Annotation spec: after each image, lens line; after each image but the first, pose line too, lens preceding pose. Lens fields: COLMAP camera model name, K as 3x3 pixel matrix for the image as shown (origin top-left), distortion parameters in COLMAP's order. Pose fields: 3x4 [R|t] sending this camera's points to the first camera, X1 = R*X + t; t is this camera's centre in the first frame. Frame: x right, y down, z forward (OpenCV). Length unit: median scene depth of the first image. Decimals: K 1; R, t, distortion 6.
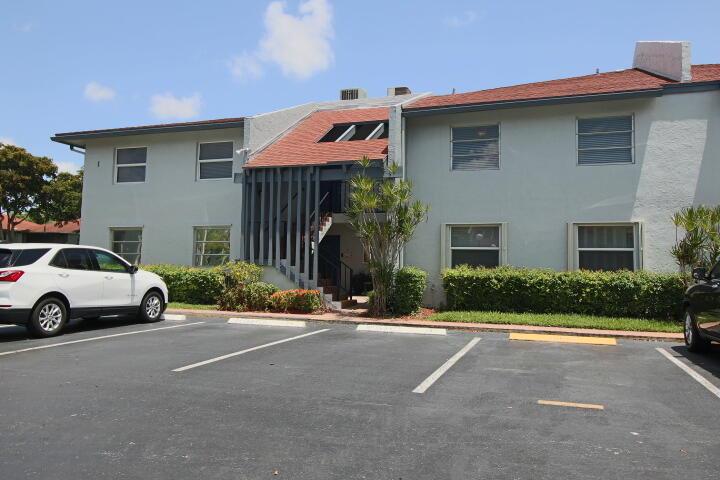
lens RADIAL K [[566.6, 0, 359.1], [0, 566.6, 237.9], [0, 0, 1]] dist [0.000256, -0.006014]
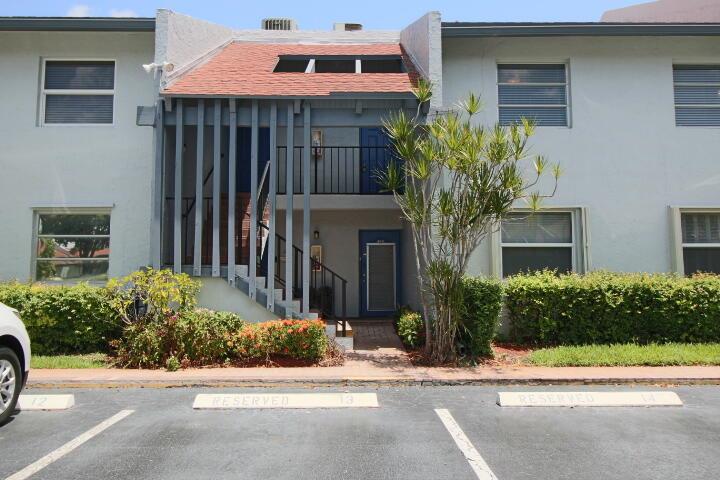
lens RADIAL K [[566.6, 0, 359.1], [0, 566.6, 237.9], [0, 0, 1]] dist [0.000256, -0.006014]
pose [[0.938317, 0.004219, 0.345752, -0.220924], [0.000286, 0.999916, -0.012977, 0.018852], [-0.345777, 0.012275, 0.938236, 0.449205]]
